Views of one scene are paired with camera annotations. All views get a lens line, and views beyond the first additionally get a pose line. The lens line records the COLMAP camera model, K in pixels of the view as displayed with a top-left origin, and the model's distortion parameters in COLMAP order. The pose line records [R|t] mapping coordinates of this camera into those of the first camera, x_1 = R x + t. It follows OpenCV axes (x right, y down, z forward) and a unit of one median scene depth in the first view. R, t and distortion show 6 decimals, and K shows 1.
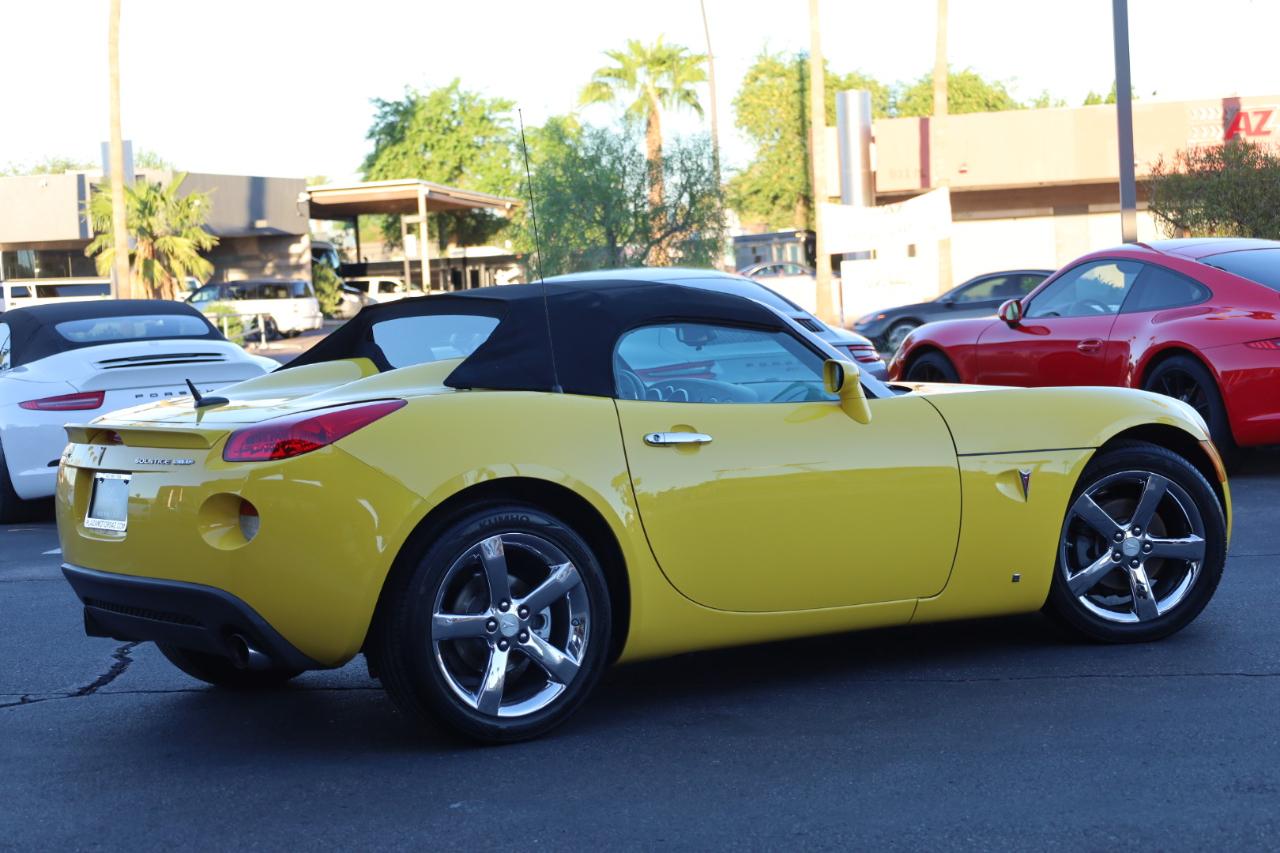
lens RADIAL K [[2591.7, 0, 640.0], [0, 2591.7, 426.5], [0, 0, 1]] dist [0.025505, -0.028440]
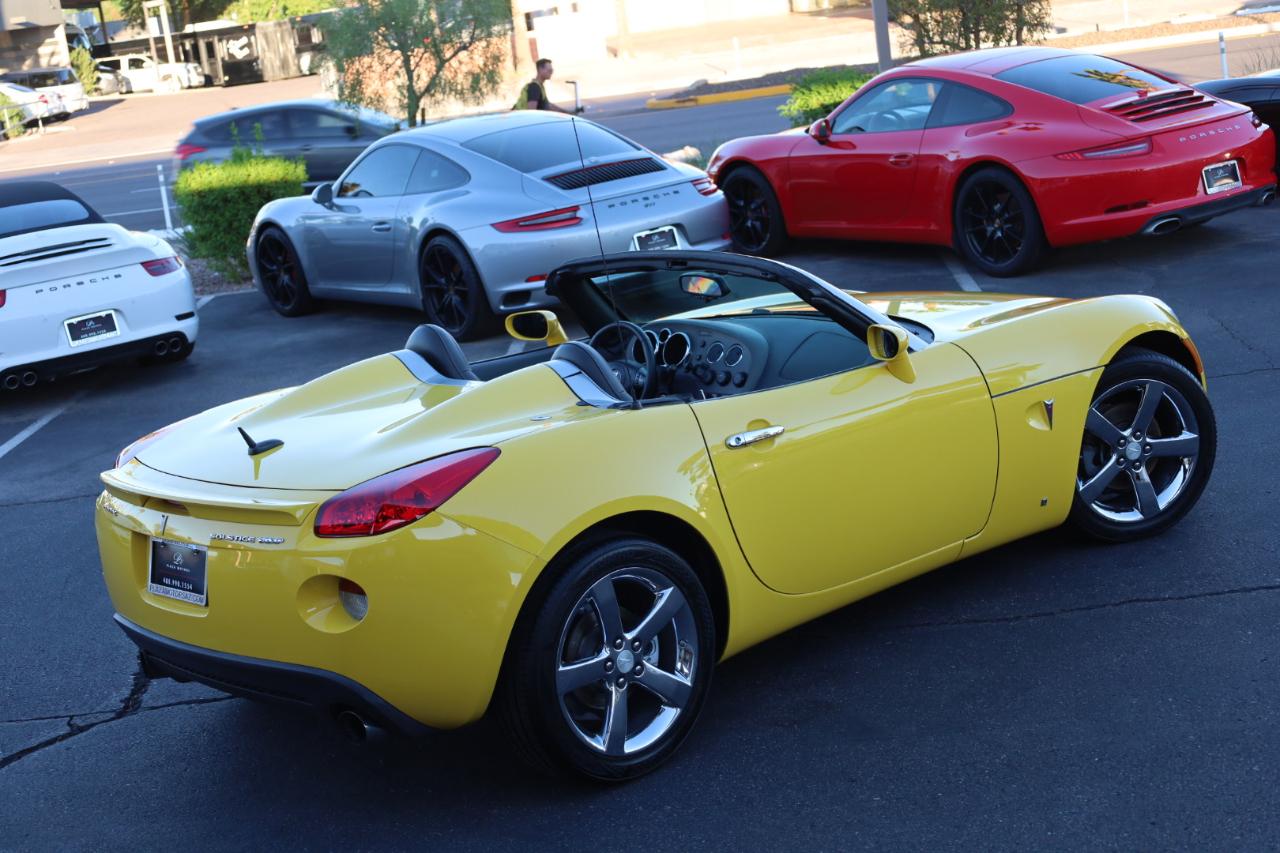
lens RADIAL K [[2085.2, 0, 640.0], [0, 2085.2, 426.5], [0, 0, 1]] dist [-0.002099, 0.145920]
pose [[0.985718, -0.108403, 0.128878, -0.113070], [0.088968, 0.984975, 0.148020, -0.104361], [-0.142987, -0.134440, 0.980551, 0.202568]]
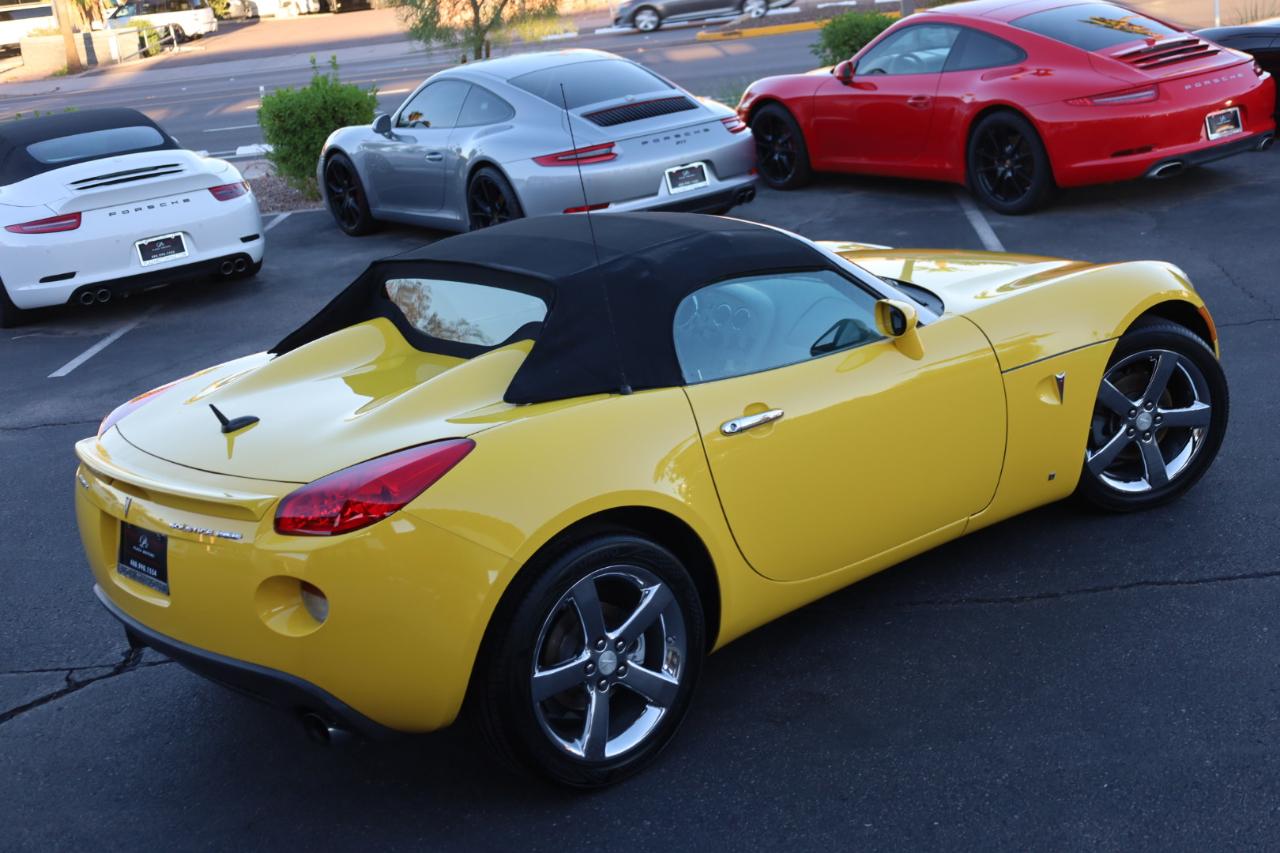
lens RADIAL K [[1753.2, 0, 650.1], [0, 1753.2, 424.7], [0, 0, 1]] dist [0.032942, -0.012825]
pose [[0.990378, -0.098079, 0.097628, -0.073164], [0.075605, 0.974364, 0.211894, -0.114249], [-0.115908, -0.202474, 0.972404, 0.338225]]
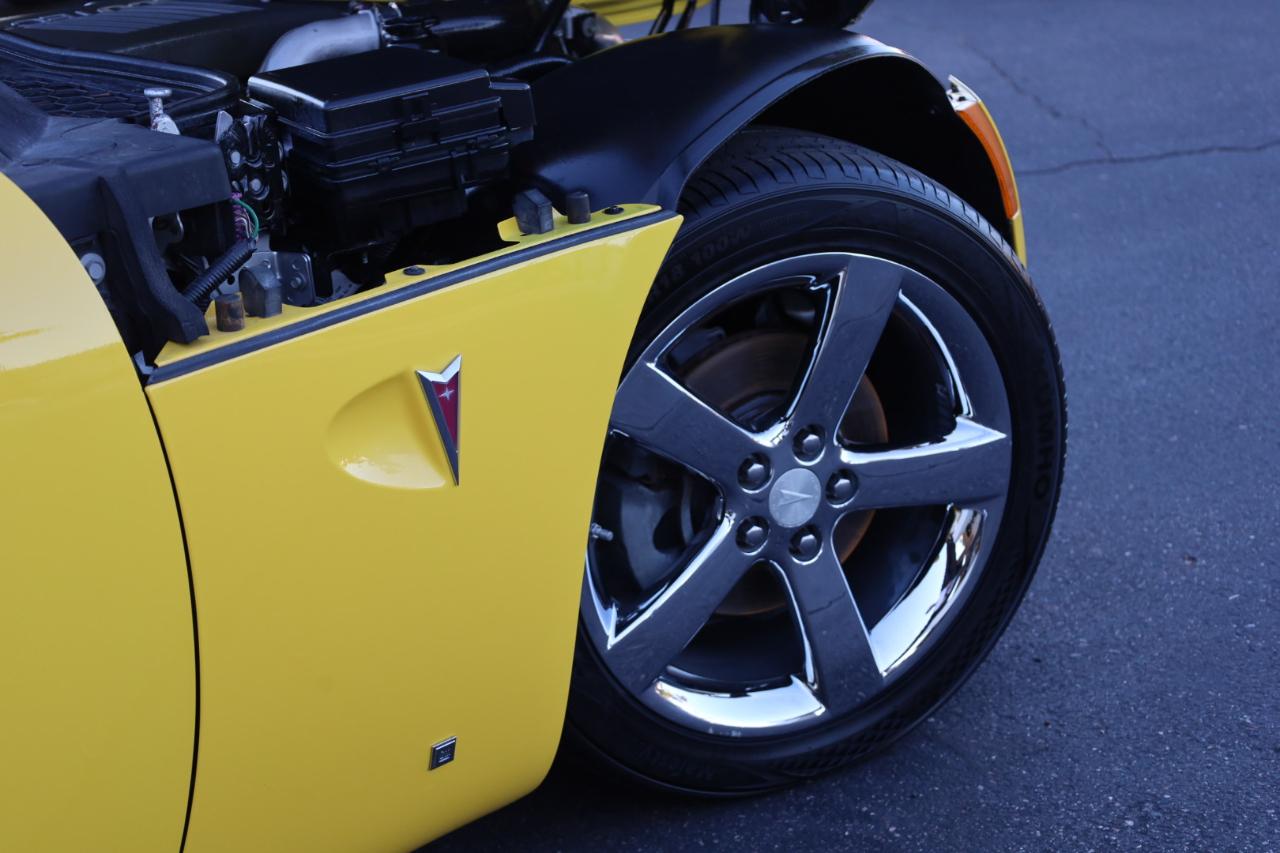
lens RADIAL K [[2134.4, 0, 618.2], [0, 2134.4, 425.6], [0, 0, 1]] dist [0.024278, 0.046775]
pose [[0.960750, -0.138771, 0.240213, 0.109678], [0.070676, 0.959760, 0.271782, -0.030484], [-0.268262, -0.244137, 0.931897, 0.767161]]
